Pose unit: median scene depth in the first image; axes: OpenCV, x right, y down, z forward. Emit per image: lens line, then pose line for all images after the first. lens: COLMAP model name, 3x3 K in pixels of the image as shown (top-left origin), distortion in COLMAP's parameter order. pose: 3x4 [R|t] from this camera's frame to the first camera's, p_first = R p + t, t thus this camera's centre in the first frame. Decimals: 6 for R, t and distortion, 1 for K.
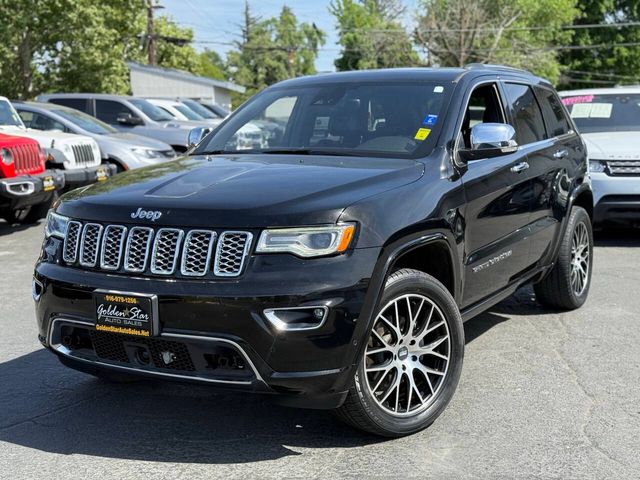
lens RADIAL K [[907.0, 0, 320.0], [0, 907.0, 240.0], [0, 0, 1]] dist [0.156534, -0.142853]
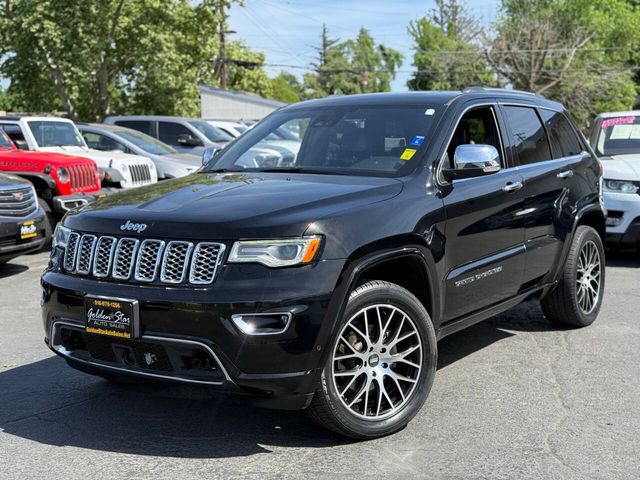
lens RADIAL K [[907.0, 0, 320.0], [0, 907.0, 240.0], [0, 0, 1]] dist [0.156534, -0.142853]
pose [[0.996442, 0.011043, -0.083551, 0.107976], [-0.012939, 0.999670, -0.022184, 0.008171], [0.083279, 0.023186, 0.996257, -0.059192]]
